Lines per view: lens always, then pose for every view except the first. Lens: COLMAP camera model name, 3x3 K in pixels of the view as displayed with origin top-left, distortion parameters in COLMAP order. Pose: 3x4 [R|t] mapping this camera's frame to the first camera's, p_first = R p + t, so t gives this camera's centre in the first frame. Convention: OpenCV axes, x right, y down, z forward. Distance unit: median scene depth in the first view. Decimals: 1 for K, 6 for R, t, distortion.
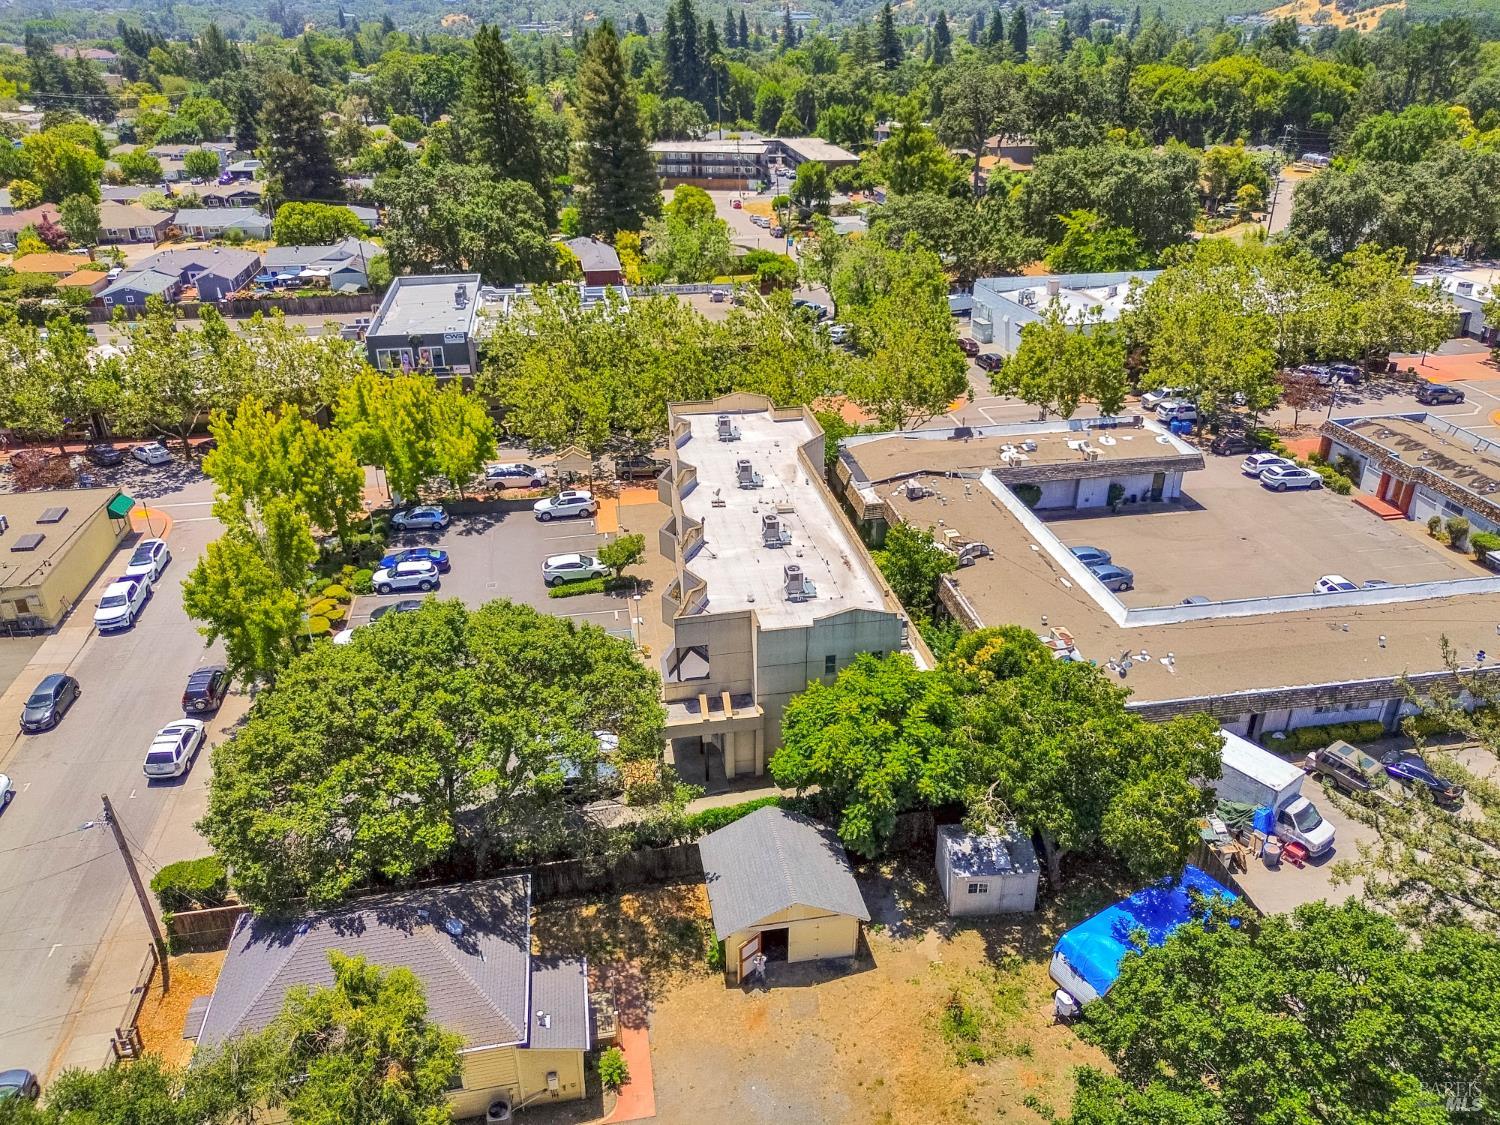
lens RADIAL K [[1080.6, 0, 753.3], [0, 1080.6, 561.5], [0, 0, 1]] dist [0.051273, -0.039328]
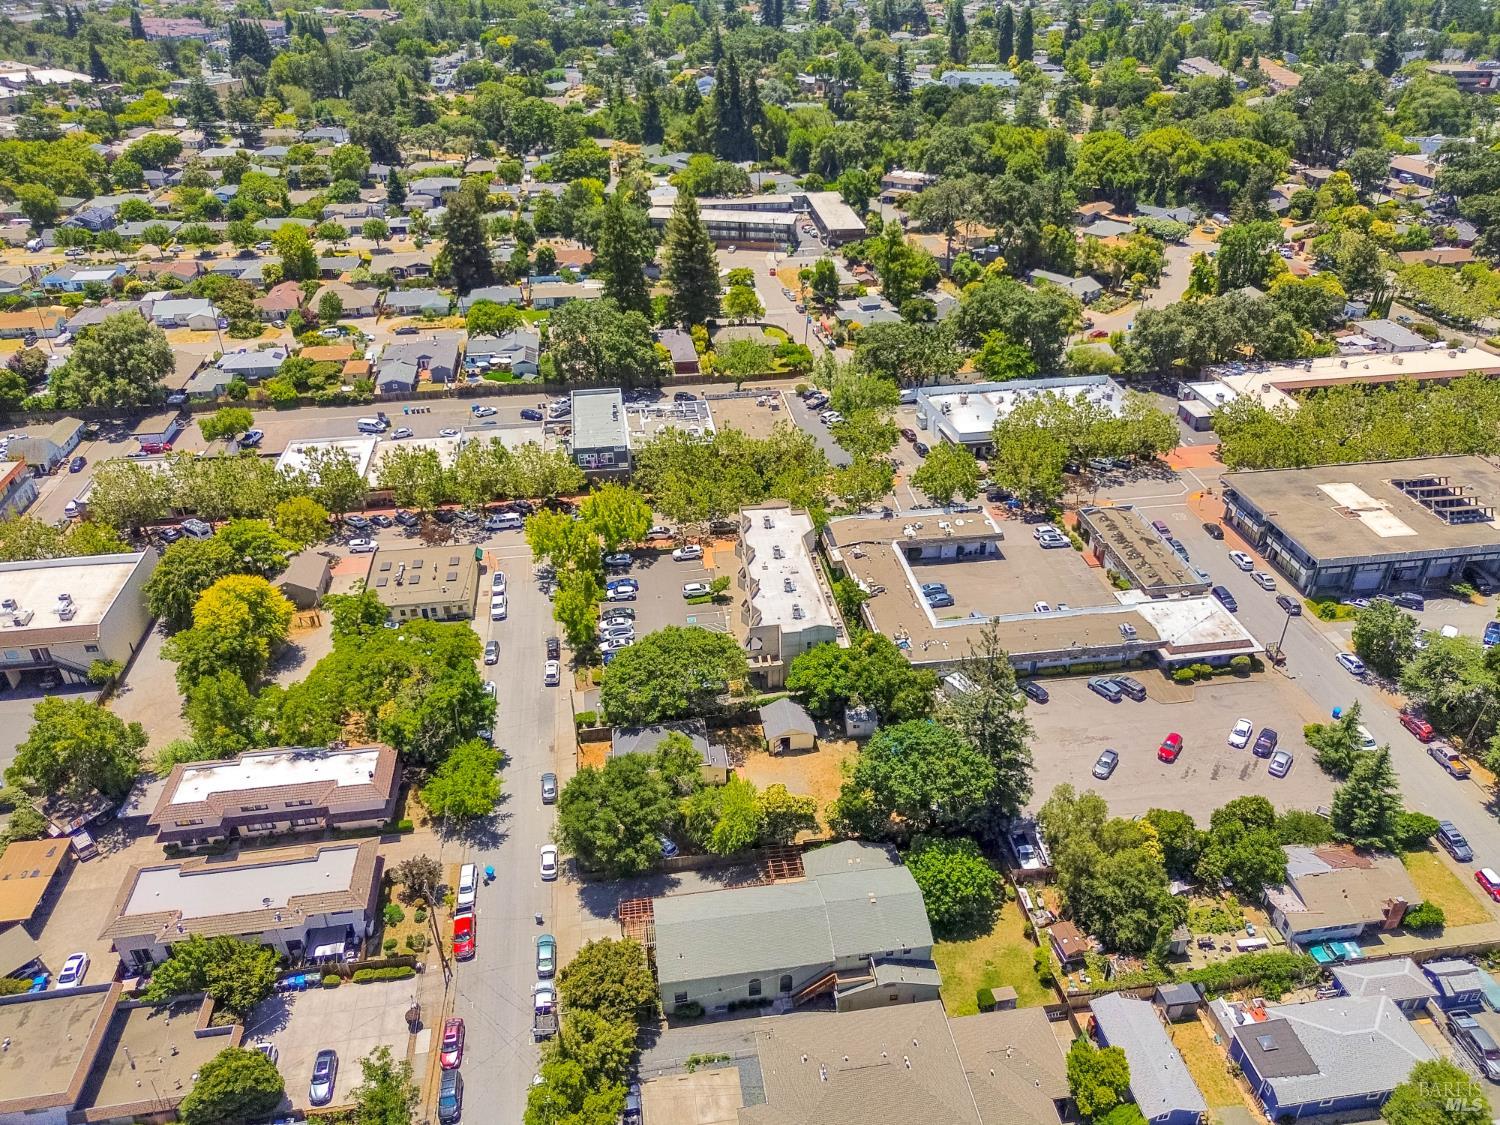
lens RADIAL K [[1080.6, 0, 754.5], [0, 1080.6, 561.5], [0, 0, 1]] dist [0.051273, -0.039328]
pose [[0.999629, 0.013911, -0.023396, -0.001599], [-0.011936, 0.996516, 0.082541, -0.214220], [0.024463, -0.082231, 0.996313, -1.060237]]
